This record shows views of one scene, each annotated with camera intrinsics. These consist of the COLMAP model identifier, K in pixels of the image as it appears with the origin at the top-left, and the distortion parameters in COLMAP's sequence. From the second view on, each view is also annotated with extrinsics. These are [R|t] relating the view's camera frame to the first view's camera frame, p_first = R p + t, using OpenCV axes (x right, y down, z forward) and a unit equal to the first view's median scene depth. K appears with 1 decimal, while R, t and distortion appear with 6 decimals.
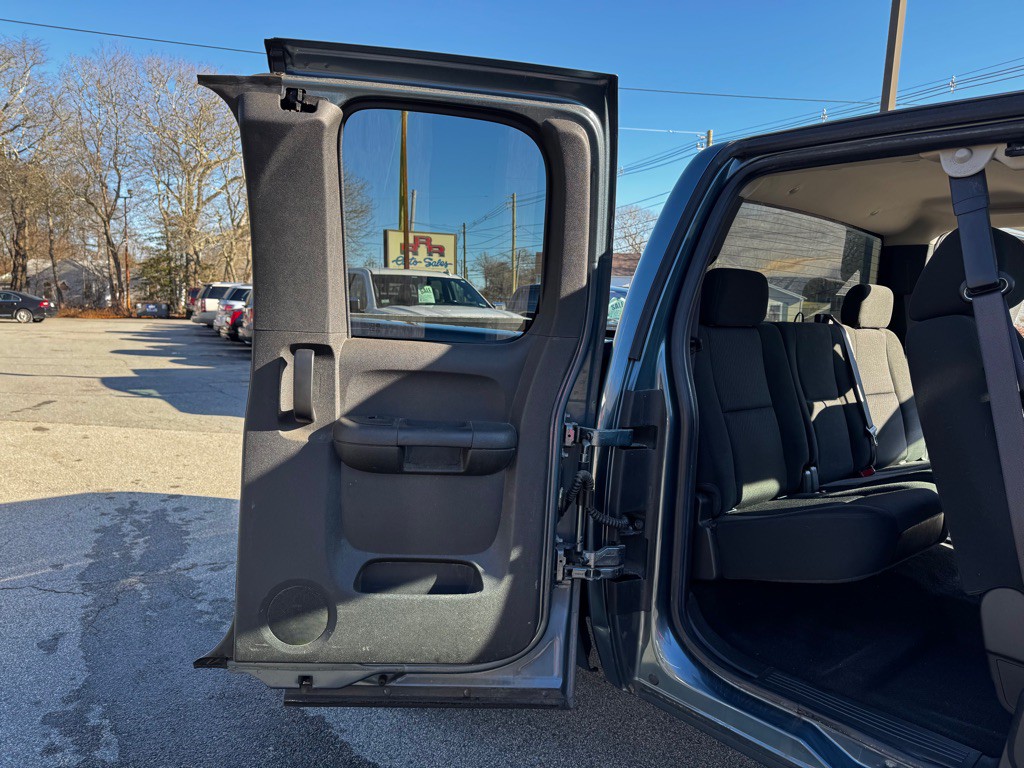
lens RADIAL K [[724.1, 0, 506.6], [0, 724.1, 389.3], [0, 0, 1]] dist [0.026620, -0.030278]
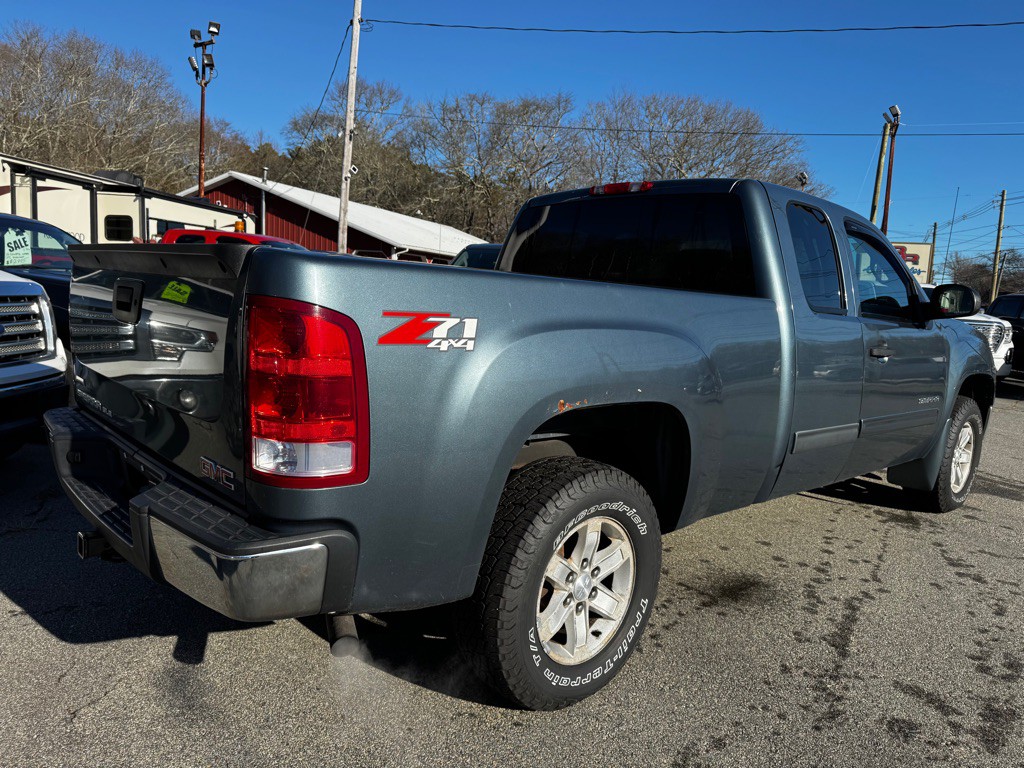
lens RADIAL K [[724.1, 0, 508.4], [0, 724.1, 386.8], [0, 0, 1]] dist [0.026620, -0.030278]
pose [[0.840195, 0.092893, -0.534269, -0.001497], [-0.095028, 0.995195, 0.023592, 0.013340], [0.533894, 0.030949, 0.844985, -0.106151]]
